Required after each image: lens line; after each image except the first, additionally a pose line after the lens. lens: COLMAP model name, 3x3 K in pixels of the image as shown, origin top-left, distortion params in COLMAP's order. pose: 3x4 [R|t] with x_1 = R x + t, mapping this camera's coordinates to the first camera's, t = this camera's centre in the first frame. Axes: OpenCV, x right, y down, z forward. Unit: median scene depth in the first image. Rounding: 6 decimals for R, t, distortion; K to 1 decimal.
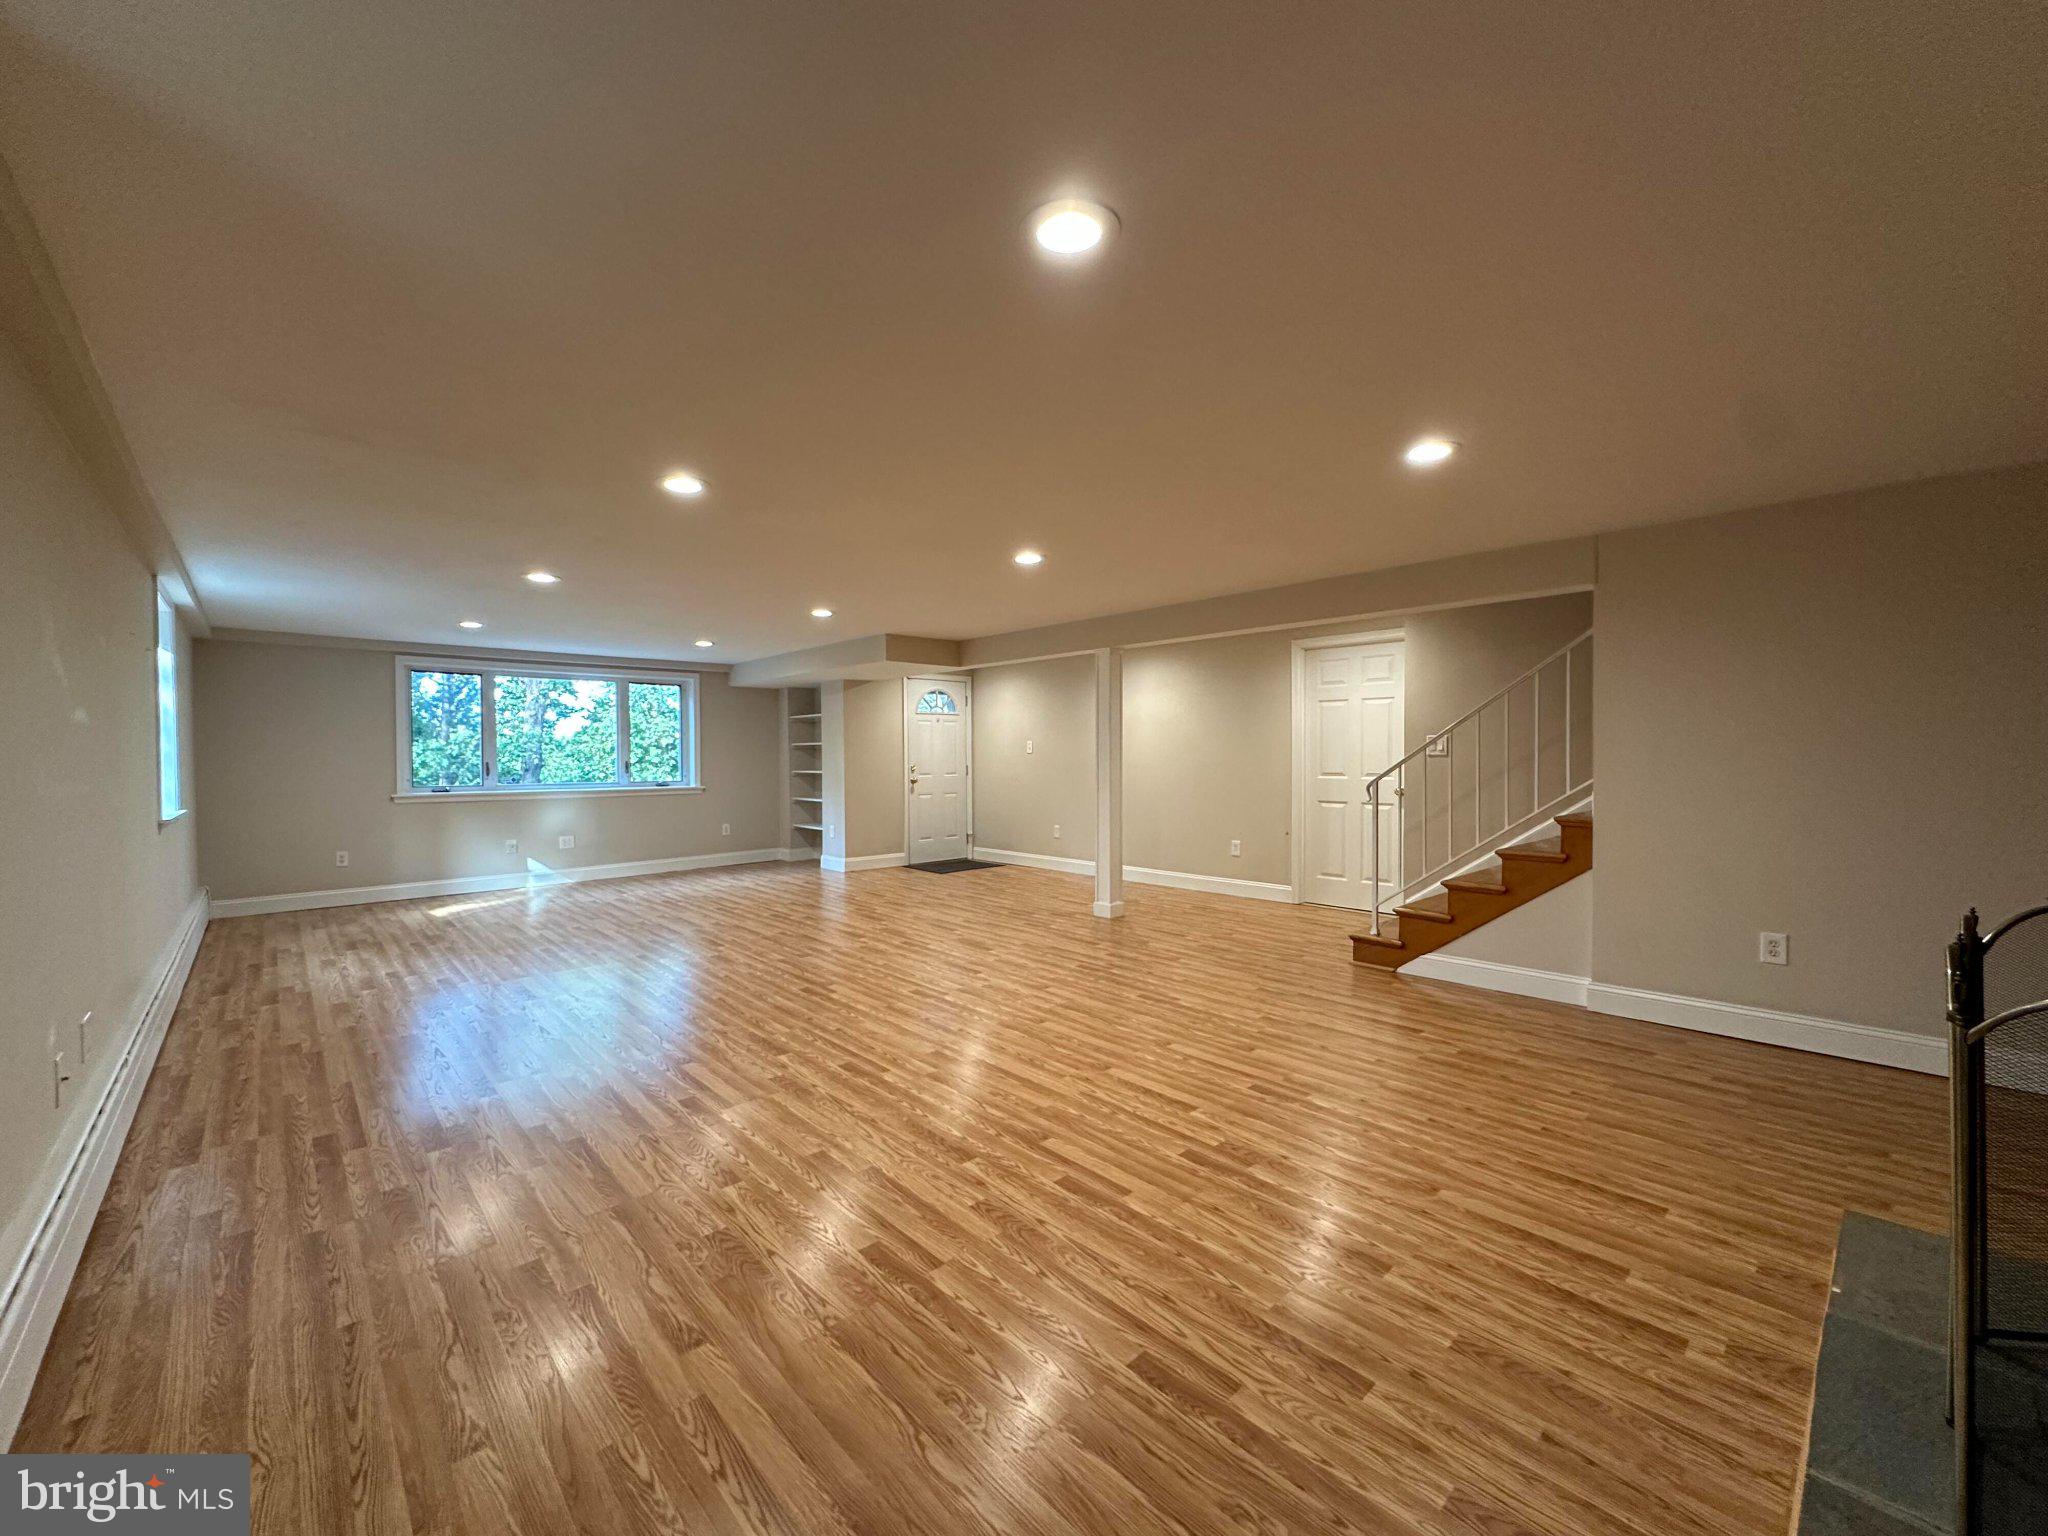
lens RADIAL K [[818.0, 0, 1029.8], [0, 818.0, 764.7], [0, 0, 1]] dist [-0.001768, 0.001018]
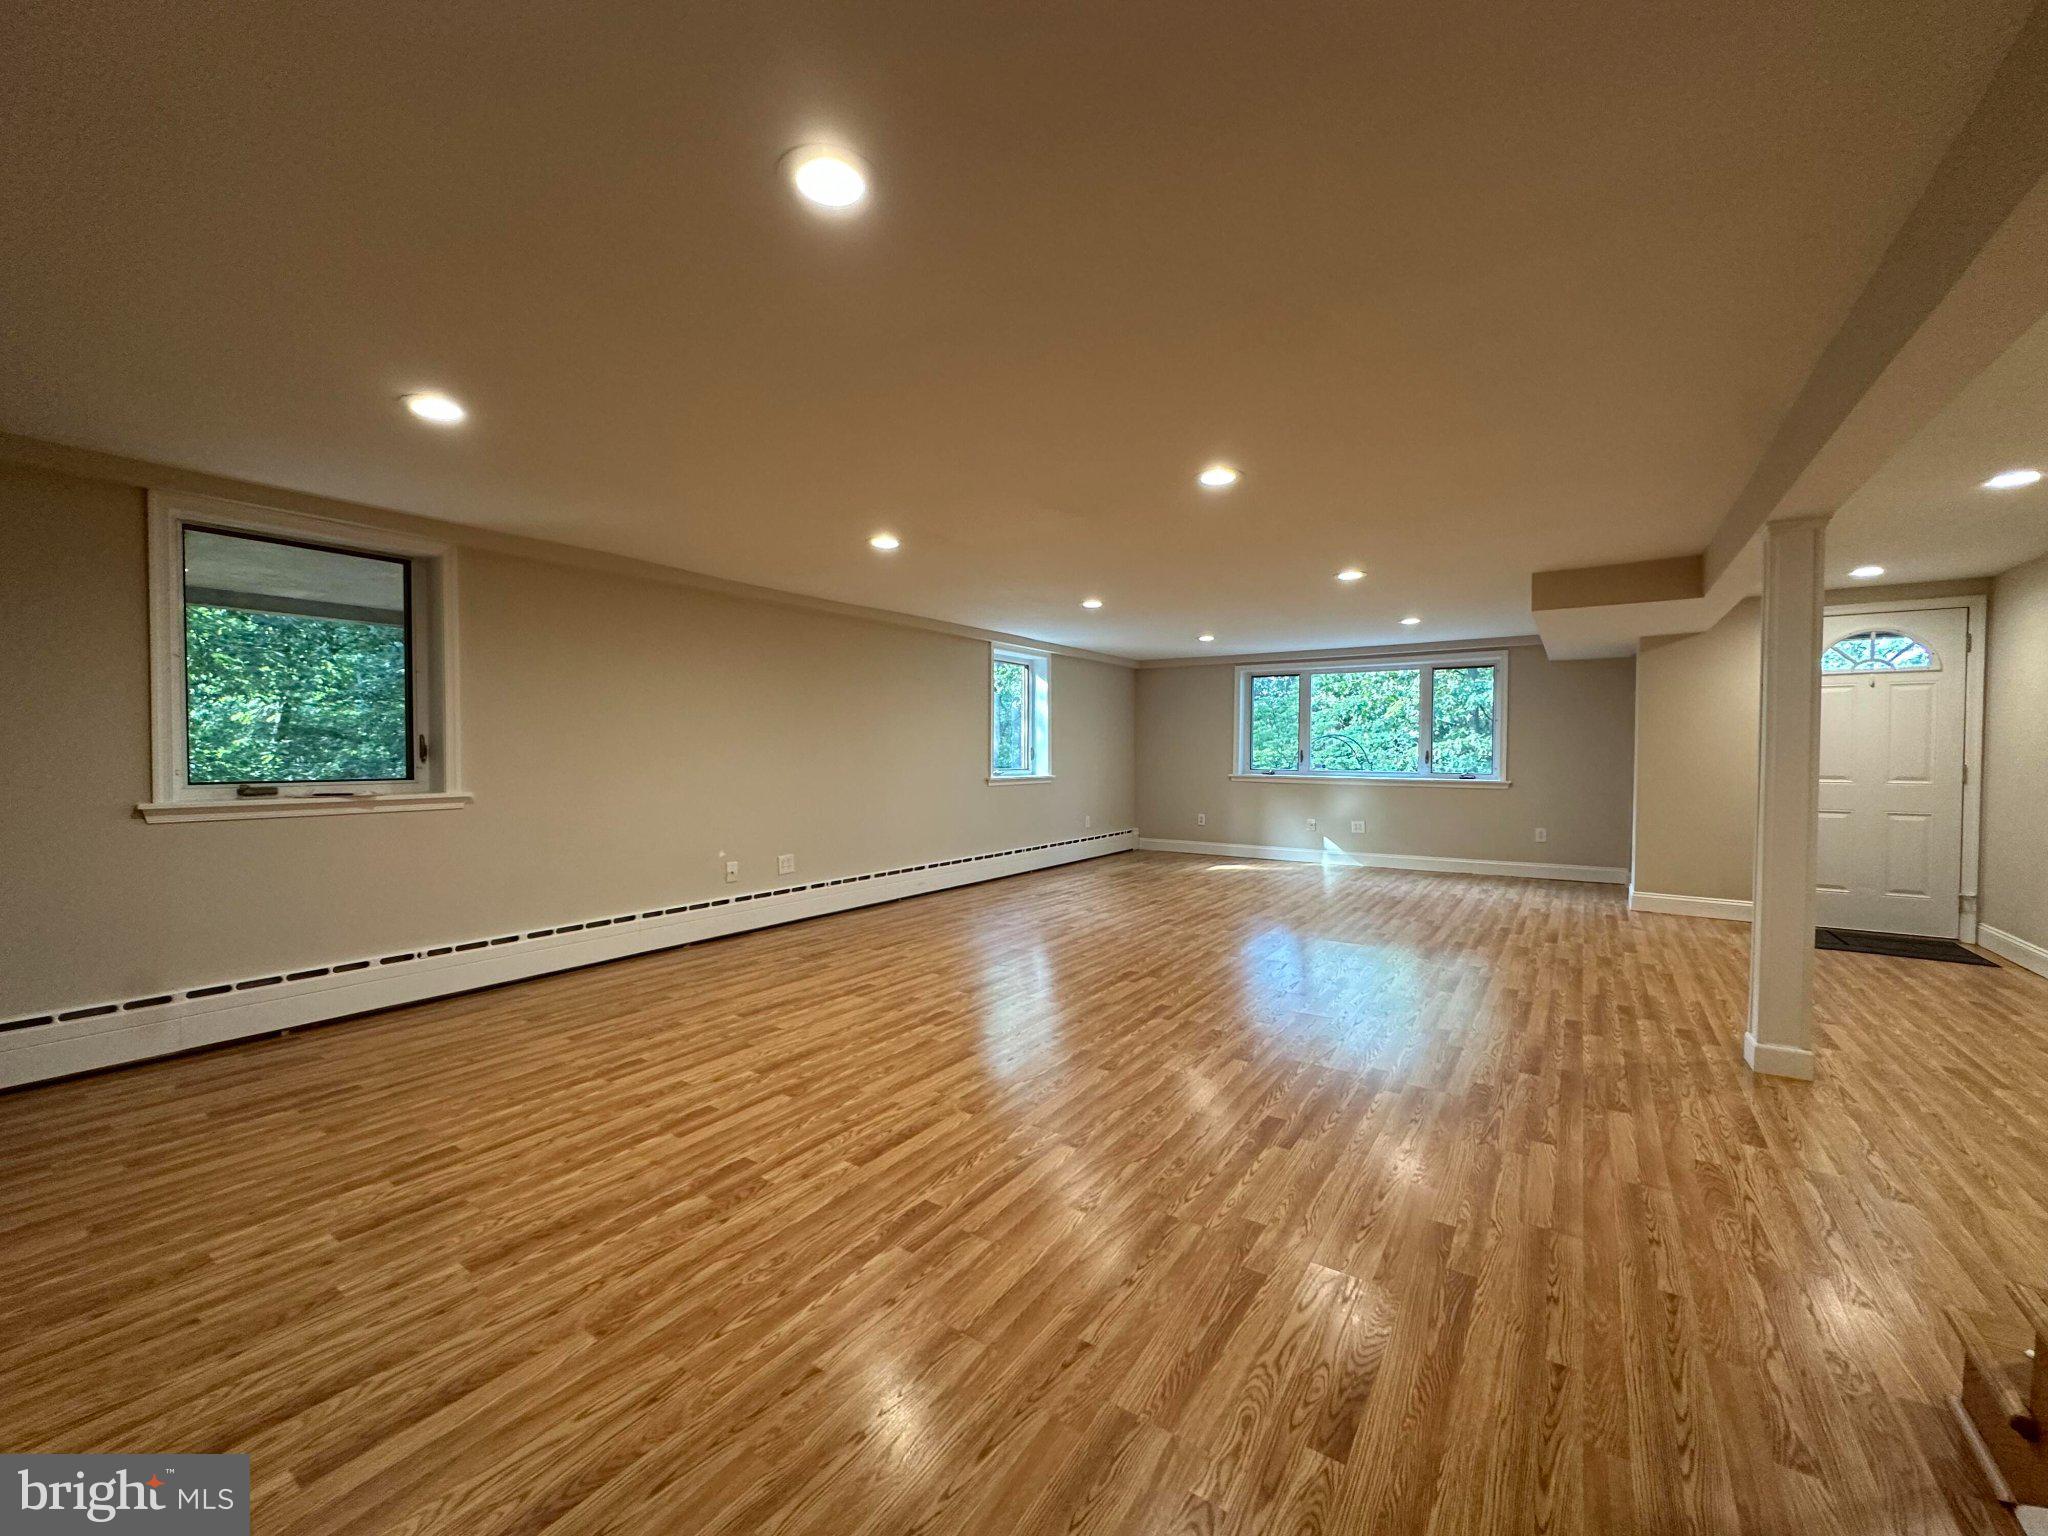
lens RADIAL K [[818.0, 0, 1027.1], [0, 818.0, 759.7], [0, 0, 1]] dist [-0.001768, 0.001018]
pose [[0.212628, 0.018024, -0.976967, 0.988872], [-0.015091, 0.999771, 0.015160, -0.005215], [0.977017, 0.011520, 0.212851, 0.937066]]
